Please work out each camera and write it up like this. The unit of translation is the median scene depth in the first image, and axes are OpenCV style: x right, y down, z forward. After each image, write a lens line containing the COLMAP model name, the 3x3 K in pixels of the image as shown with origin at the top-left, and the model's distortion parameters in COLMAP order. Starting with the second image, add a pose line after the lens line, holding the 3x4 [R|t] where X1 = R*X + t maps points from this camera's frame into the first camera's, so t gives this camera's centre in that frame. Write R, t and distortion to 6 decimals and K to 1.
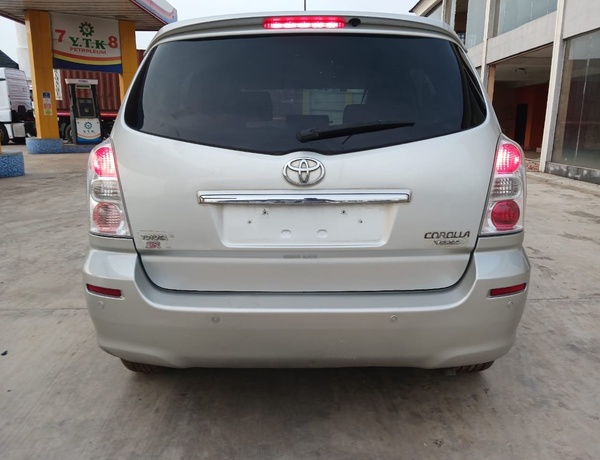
lens RADIAL K [[490.7, 0, 299.7], [0, 490.7, 230.7], [0, 0, 1]] dist [-0.004769, -0.011844]
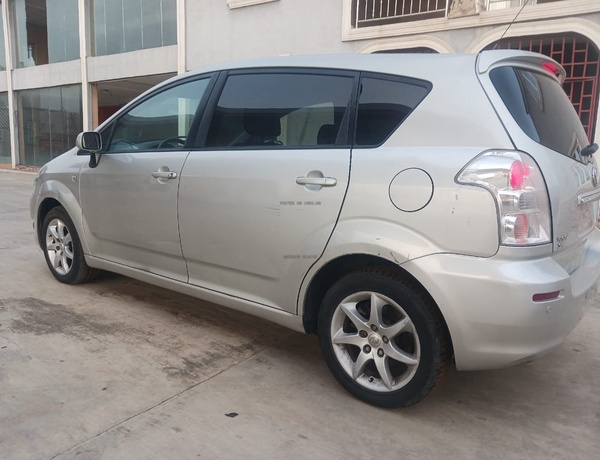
lens RADIAL K [[490.7, 0, 299.7], [0, 490.7, 229.8], [0, 0, 1]] dist [-0.004769, -0.011844]
pose [[0.599554, -0.116266, 0.791844, -1.211378], [0.146211, 0.988653, 0.034458, -0.111617], [-0.786865, 0.095117, 0.609750, 0.591608]]
